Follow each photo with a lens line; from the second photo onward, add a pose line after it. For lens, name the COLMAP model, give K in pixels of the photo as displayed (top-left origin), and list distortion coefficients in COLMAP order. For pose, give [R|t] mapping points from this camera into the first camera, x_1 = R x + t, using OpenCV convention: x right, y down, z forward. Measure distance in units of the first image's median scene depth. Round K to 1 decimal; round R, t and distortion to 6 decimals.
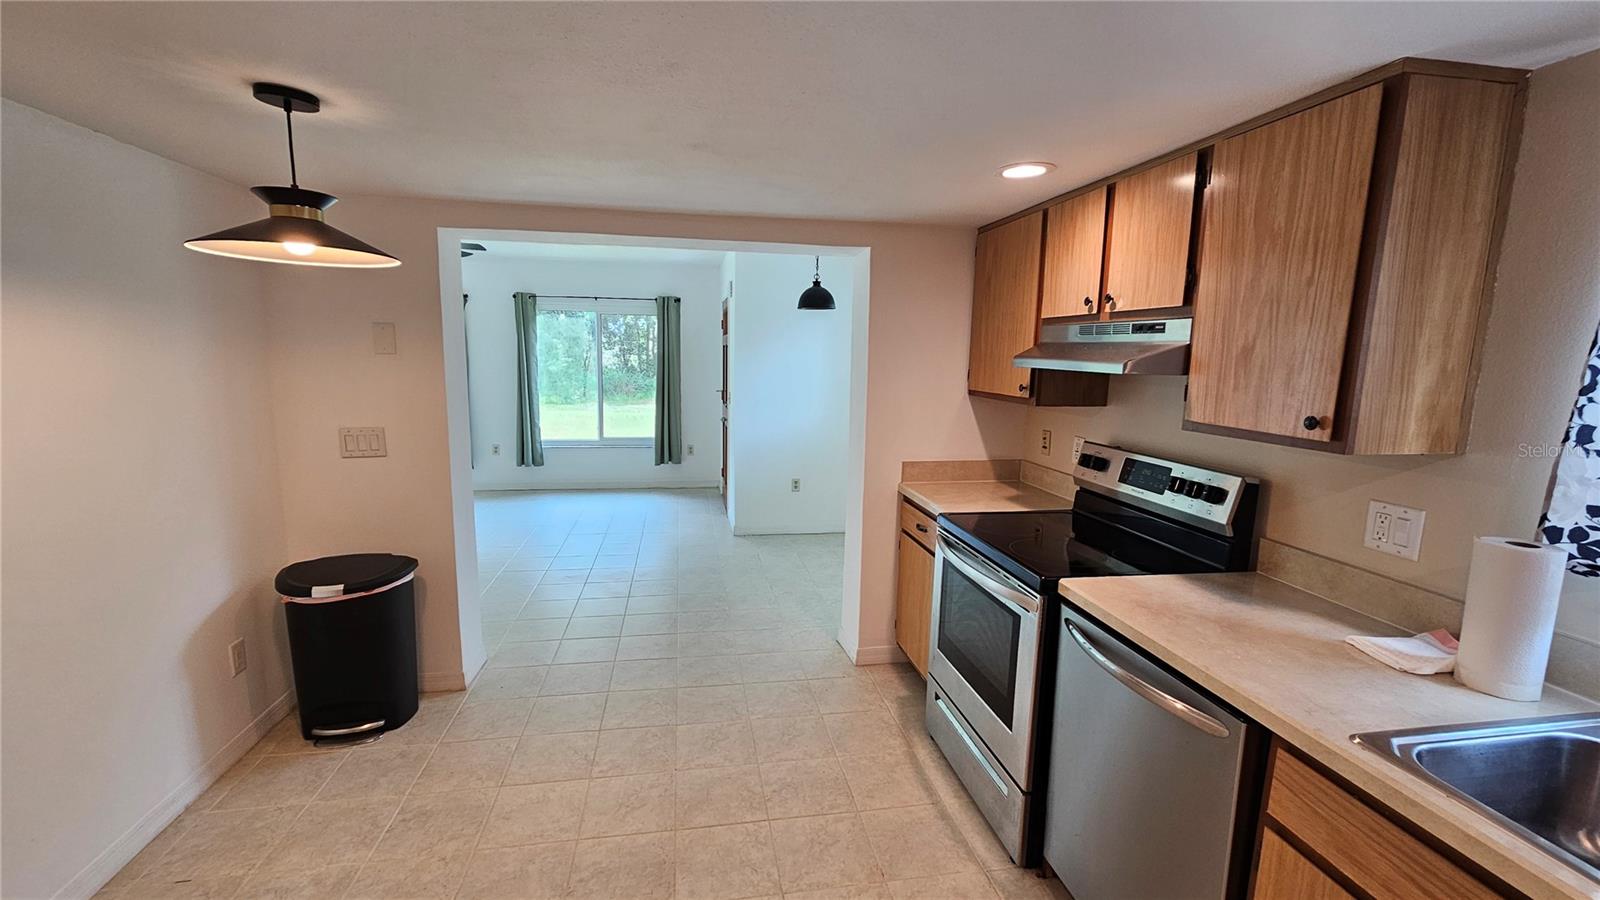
lens RADIAL K [[660.0, 0, 792.2], [0, 660.0, 451.0], [0, 0, 1]] dist [-0.002570, 0.000878]
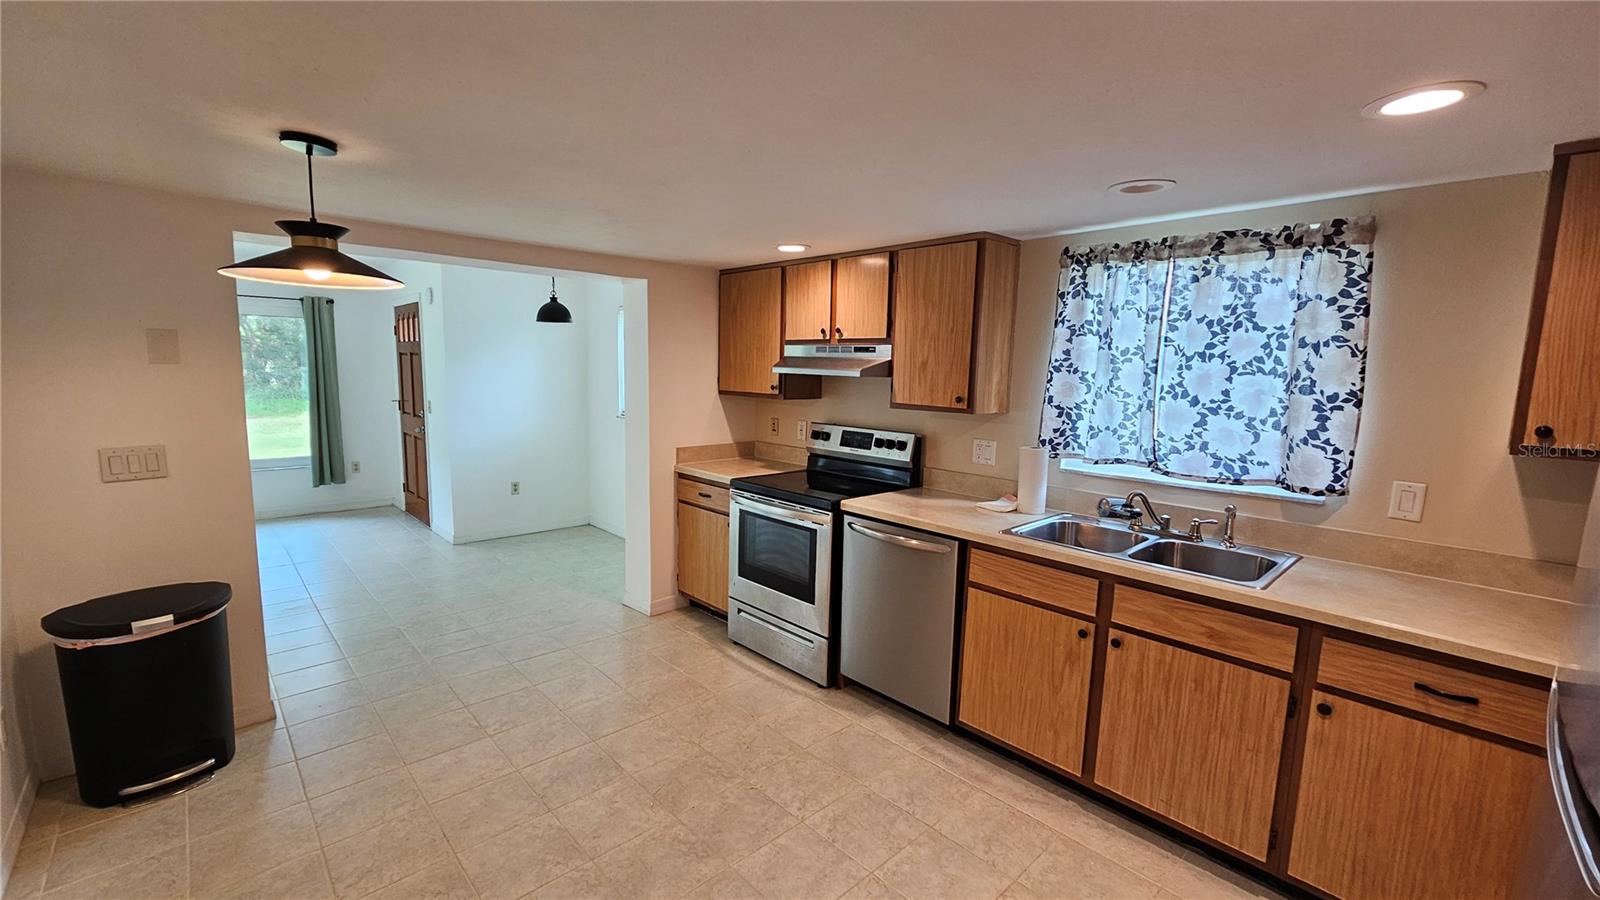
lens RADIAL K [[660.0, 0, 787.7], [0, 660.0, 452.9], [0, 0, 1]] dist [-0.002570, 0.000878]
pose [[0.838999, -0.071901, 0.539362, -0.529129], [0.075466, 0.997028, 0.015520, 0.034166], [-0.538875, 0.027682, 0.841931, -0.293283]]
